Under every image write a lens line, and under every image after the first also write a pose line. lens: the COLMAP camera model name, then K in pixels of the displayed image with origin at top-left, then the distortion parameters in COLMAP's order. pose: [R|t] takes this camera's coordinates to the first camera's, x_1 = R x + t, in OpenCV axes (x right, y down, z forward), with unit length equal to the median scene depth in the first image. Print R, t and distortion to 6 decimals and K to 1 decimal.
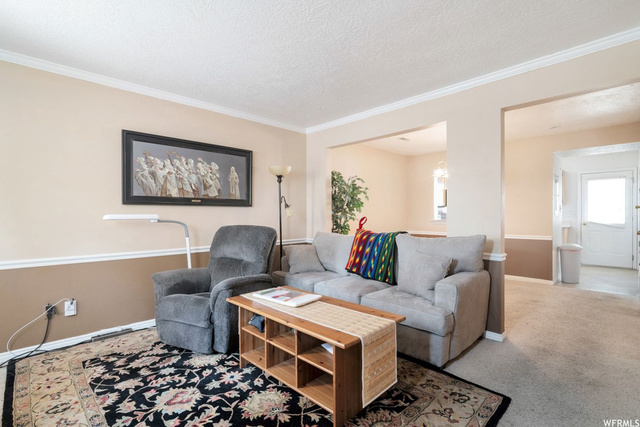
lens RADIAL K [[303.5, 0, 320.1], [0, 303.5, 218.5], [0, 0, 1]] dist [-0.003822, -0.000134]
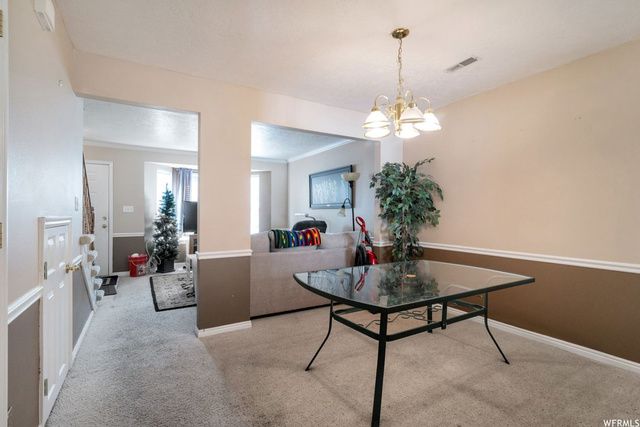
lens RADIAL K [[309.7, 0, 320.0], [0, 309.7, 213.5], [0, 0, 1]] dist [-0.001683, -0.000112]
pose [[-0.237890, 0.007324, -0.971264, 1.123839], [-0.008848, 0.999914, 0.009708, -0.026492], [0.971252, 0.010903, -0.237805, 1.213799]]
